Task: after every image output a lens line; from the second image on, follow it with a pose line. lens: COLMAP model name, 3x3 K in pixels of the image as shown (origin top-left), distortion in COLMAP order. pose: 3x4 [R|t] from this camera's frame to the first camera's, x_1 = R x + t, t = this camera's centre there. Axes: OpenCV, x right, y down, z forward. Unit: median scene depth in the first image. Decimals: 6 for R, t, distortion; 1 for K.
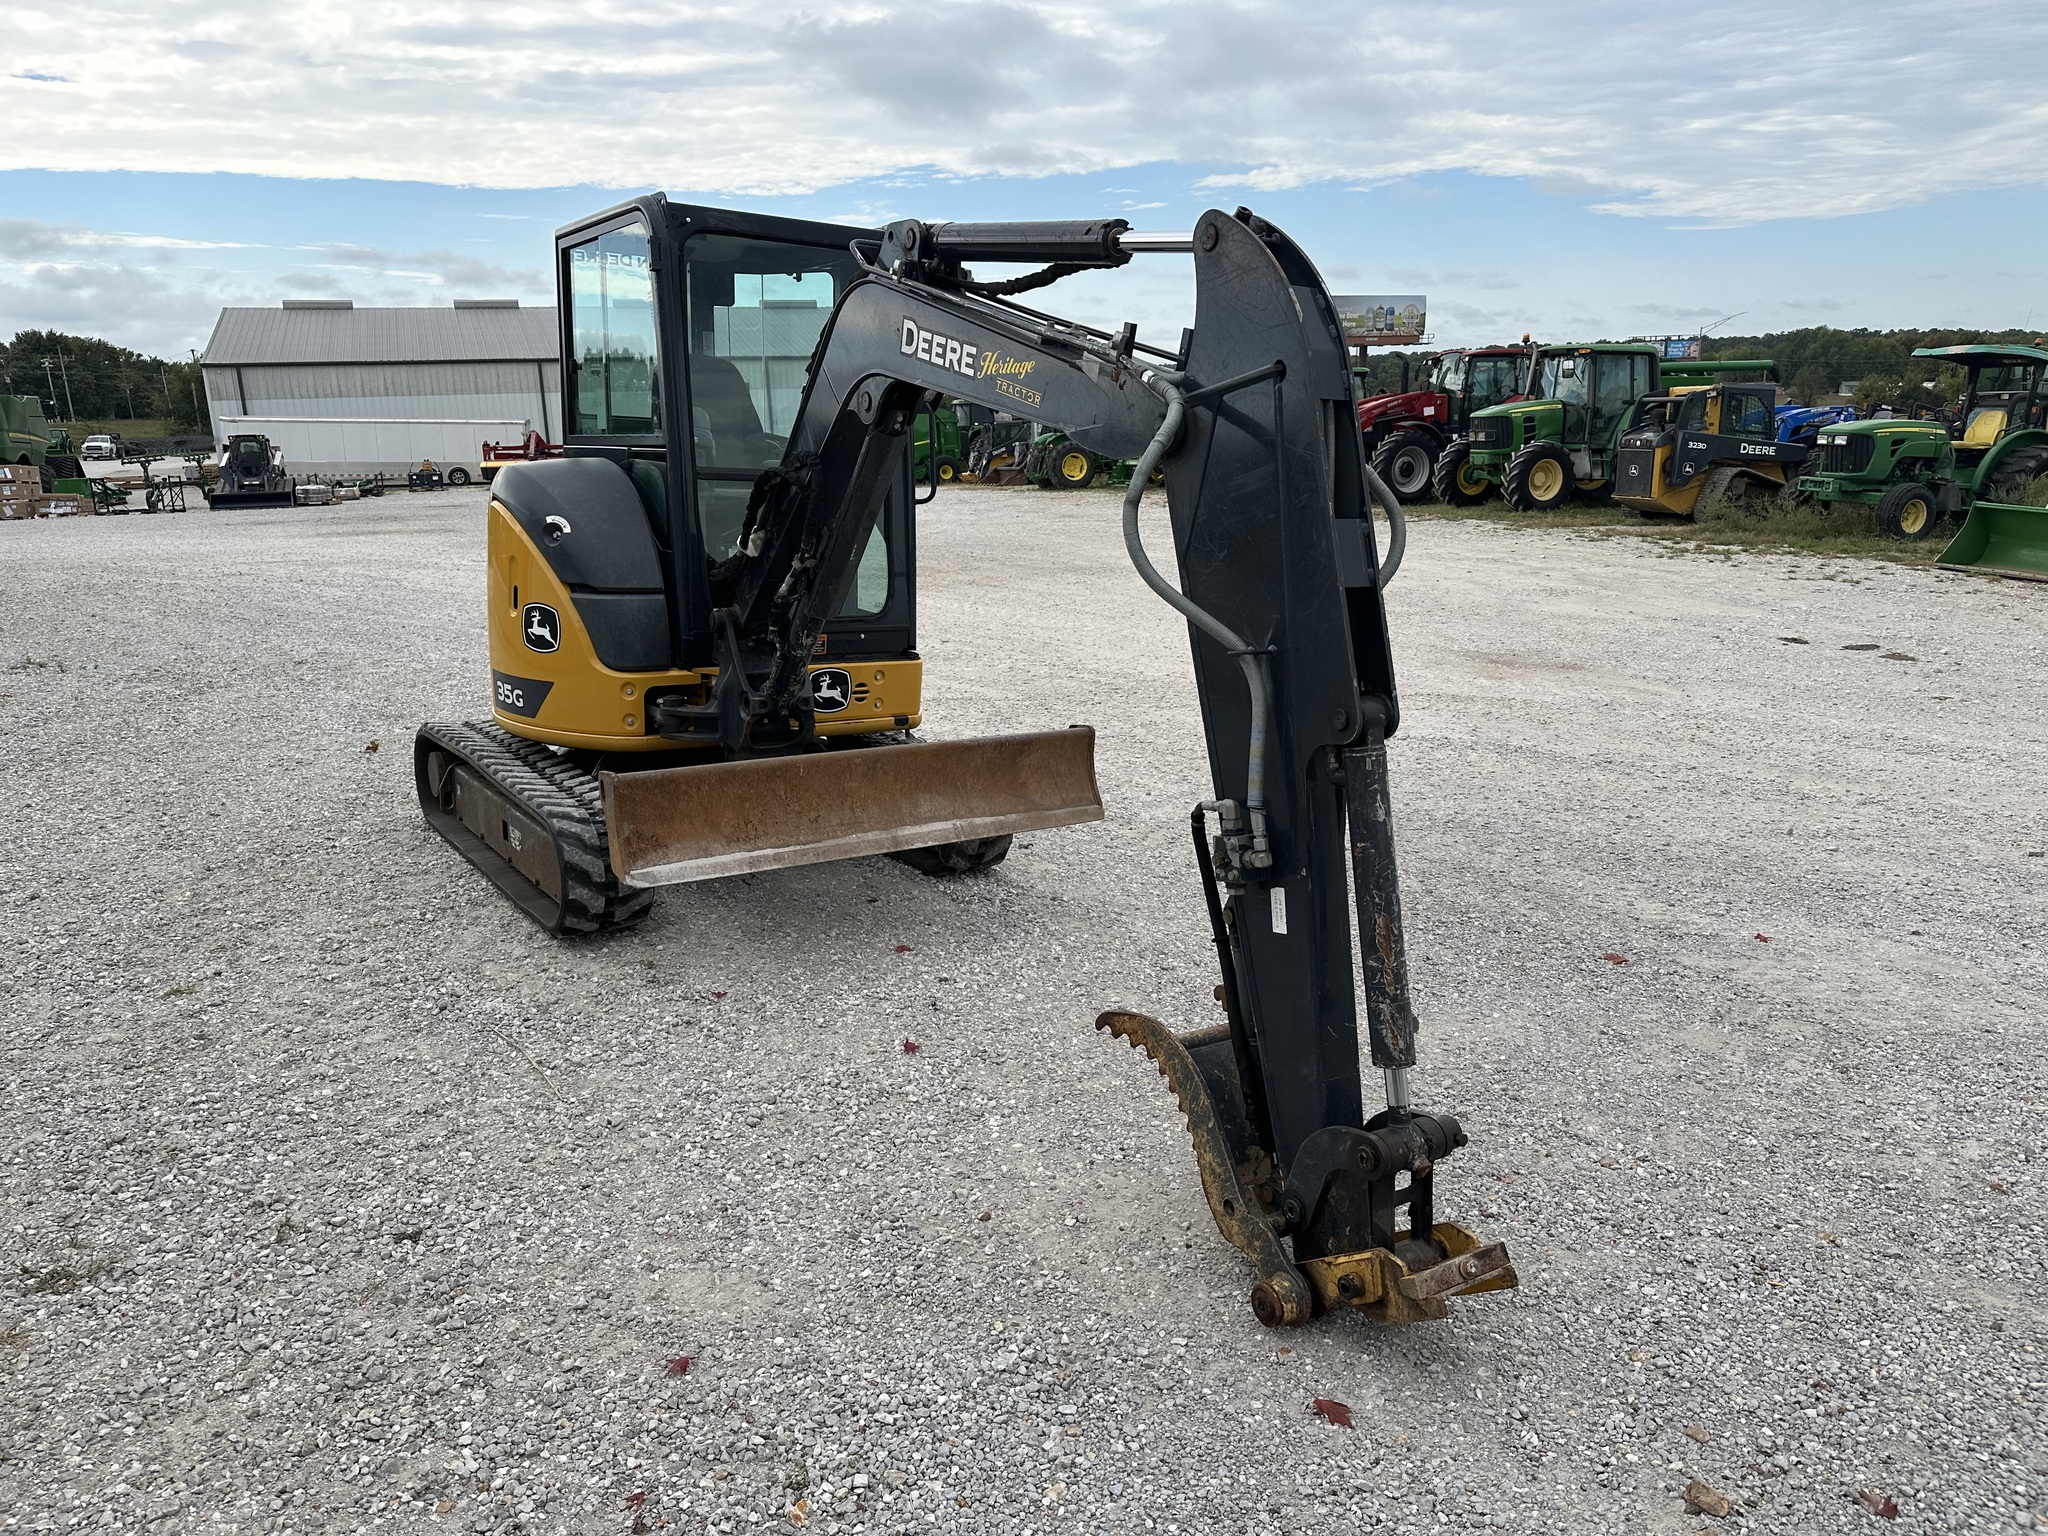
lens RADIAL K [[1465.4, 0, 1055.9], [0, 1465.4, 768.5], [0, 0, 1]] dist [0.021876, -0.023952]
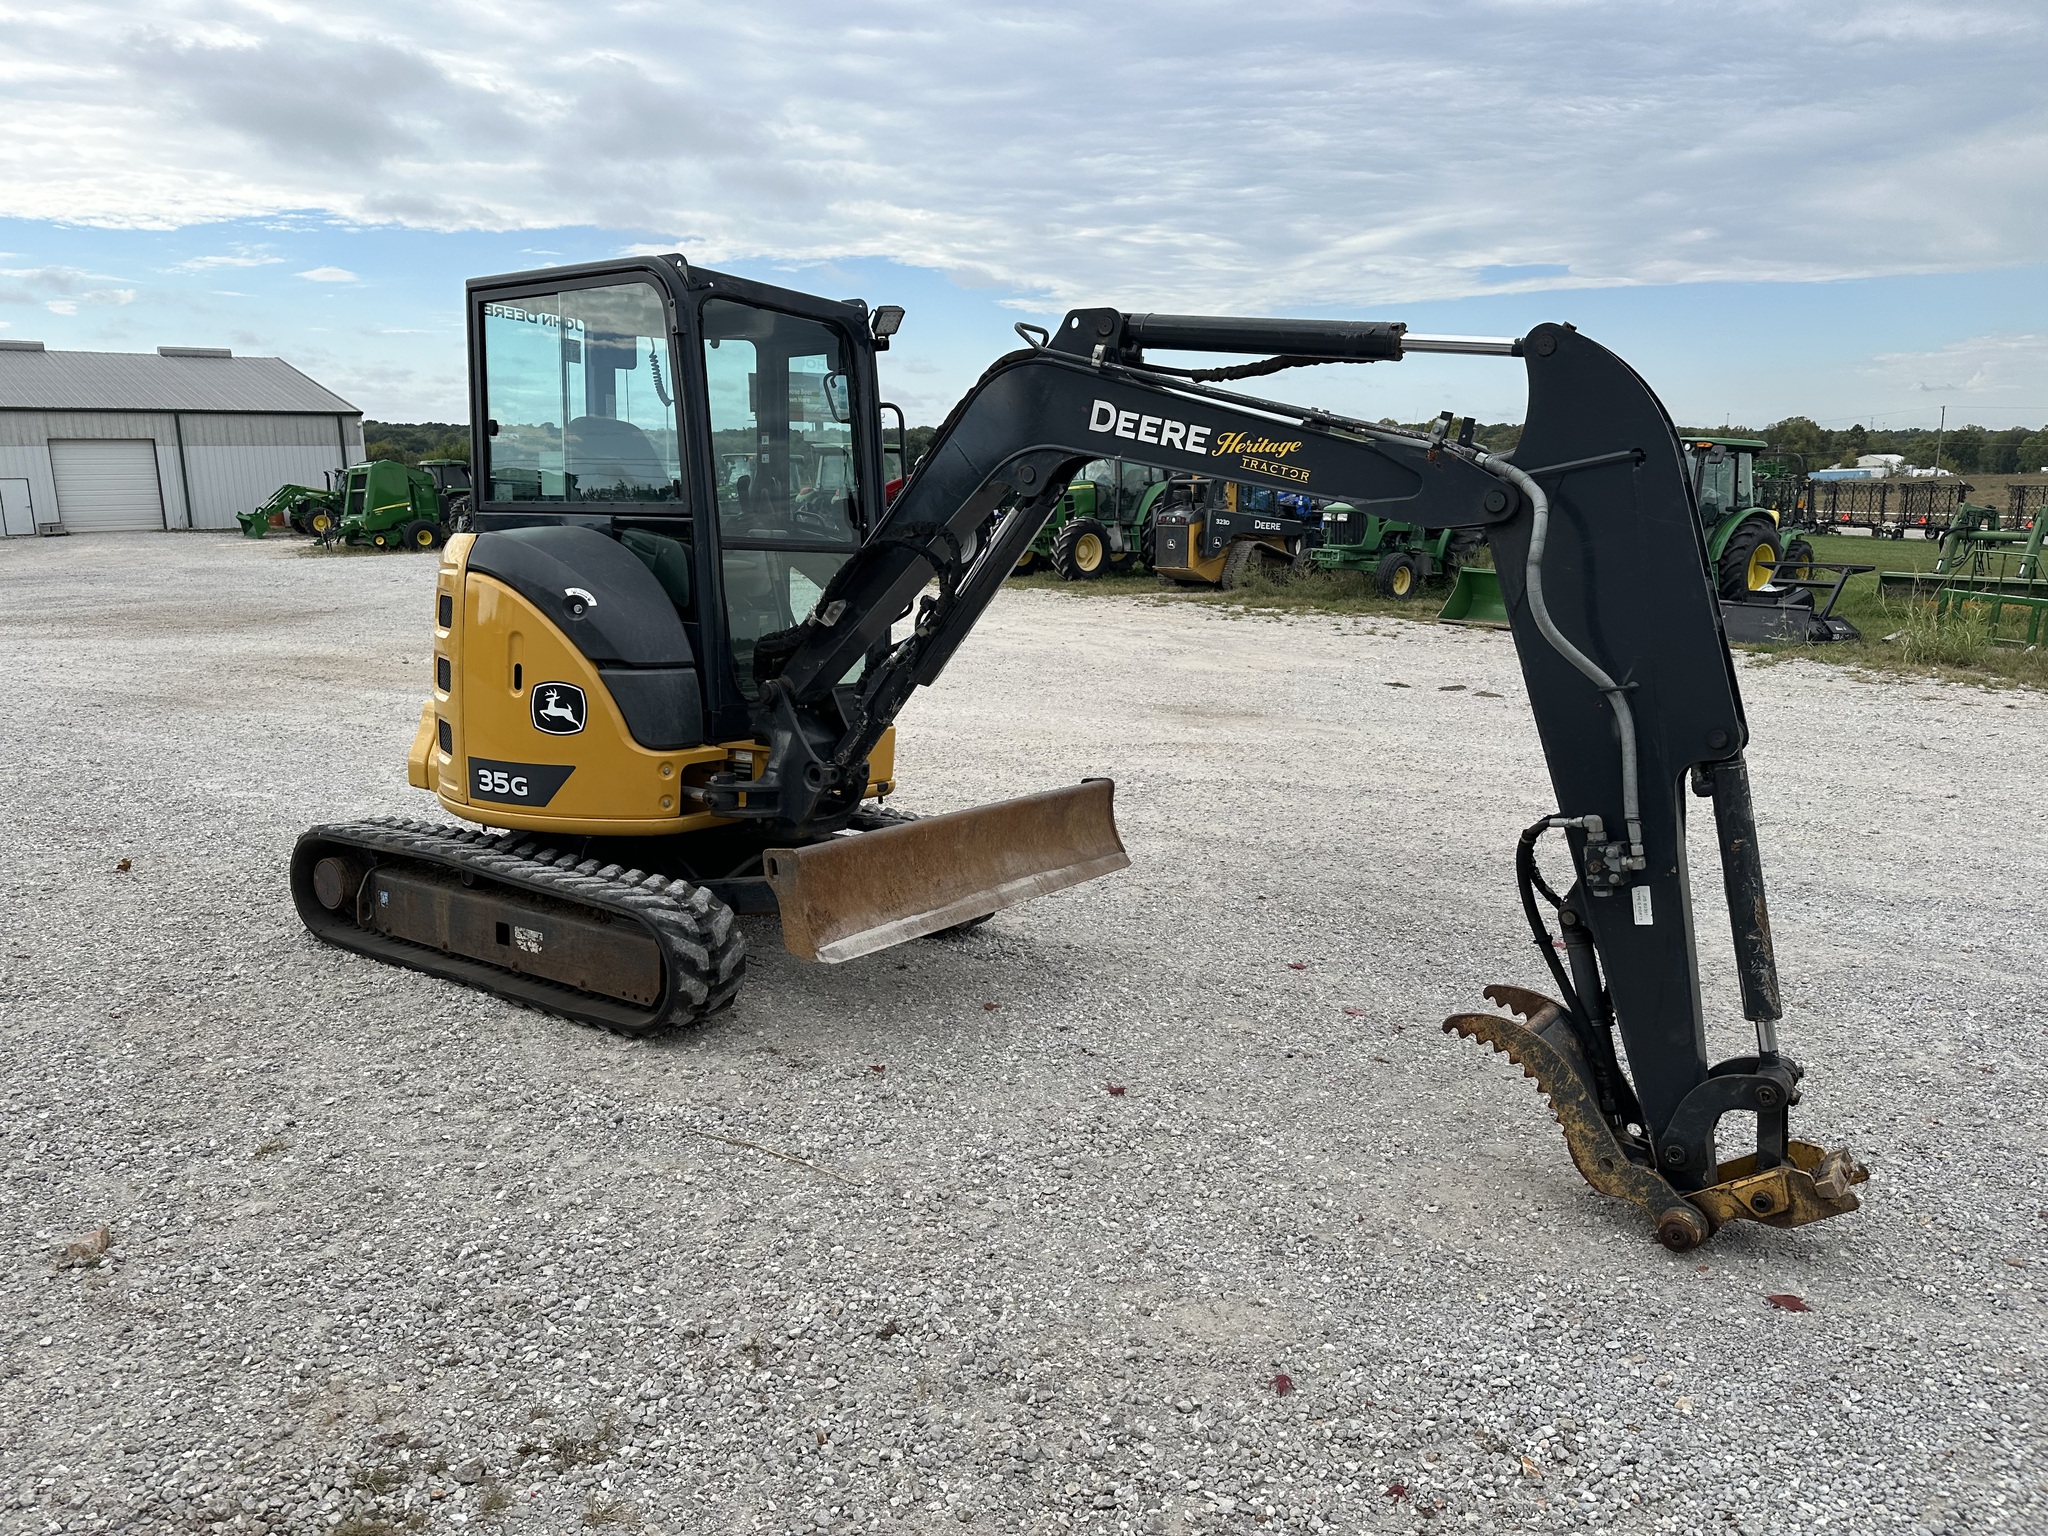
lens RADIAL K [[1465.4, 0, 1055.9], [0, 1465.4, 768.5], [0, 0, 1]] dist [0.021876, -0.023952]
pose [[0.930901, -0.055152, 0.361084, -0.101200], [0.071892, 0.996864, -0.033081, -0.001166], [-0.358127, 0.056754, 0.931947, 0.006561]]
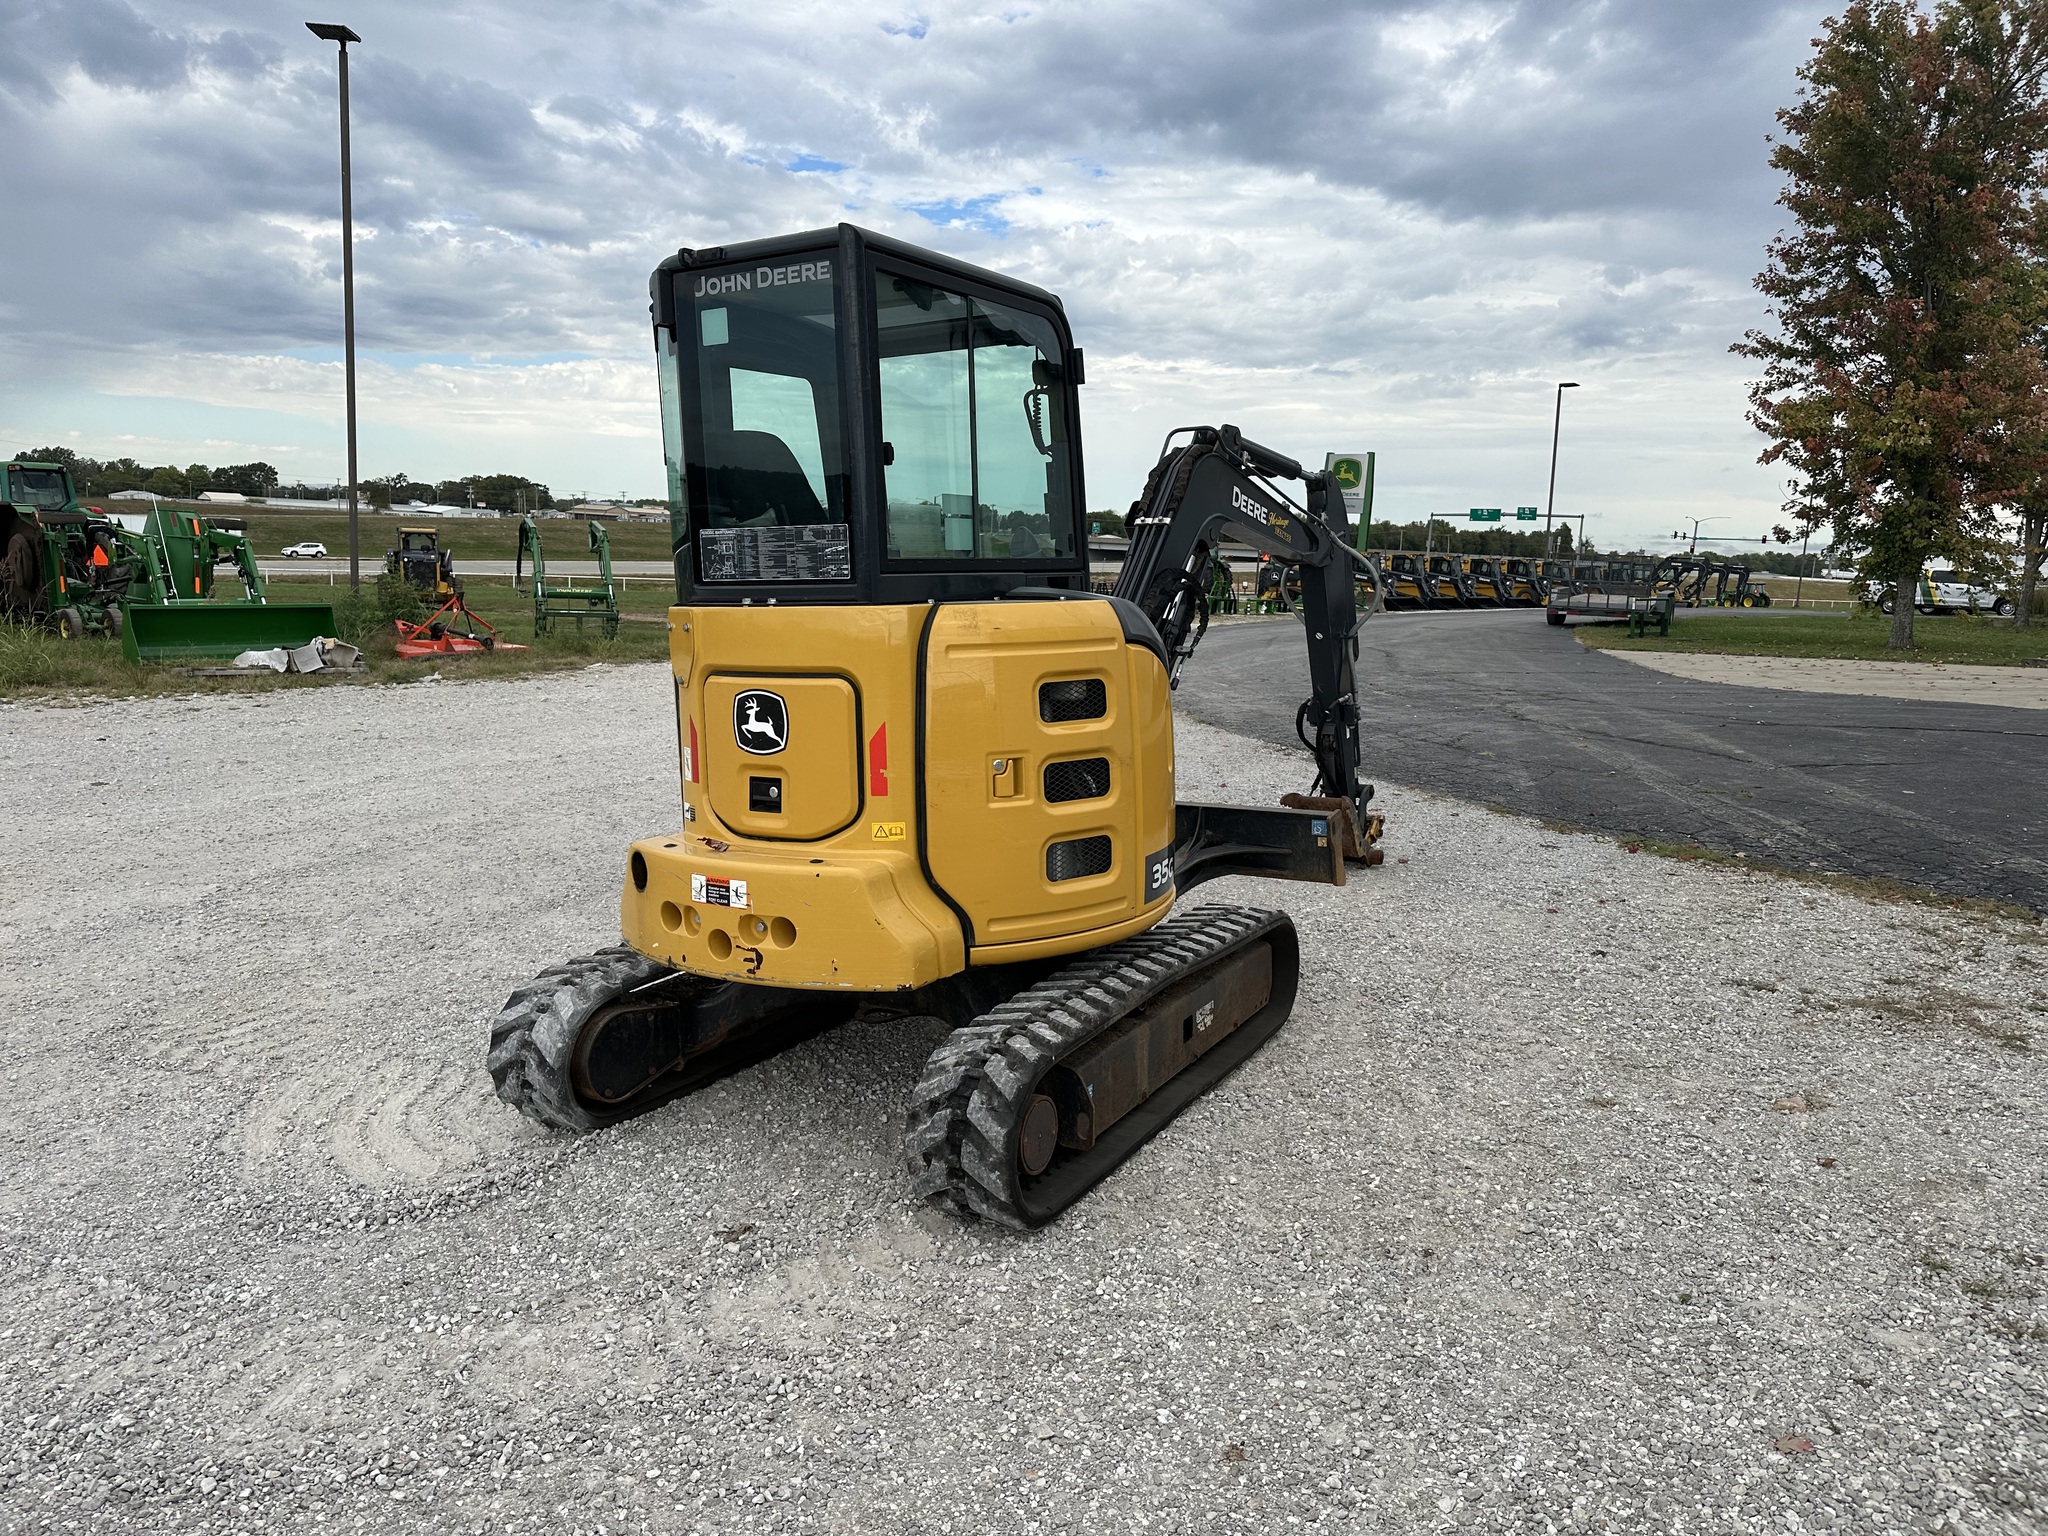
lens RADIAL K [[1433.1, 0, 1028.5], [0, 1433.1, 746.5], [0, 0, 1]] dist [0.068546, -0.083899]
pose [[-0.424505, -0.130753, 0.895935, -0.278692], [0.191594, 0.954138, 0.230027, -0.083801], [-0.884922, 0.269303, -0.379985, 0.359006]]
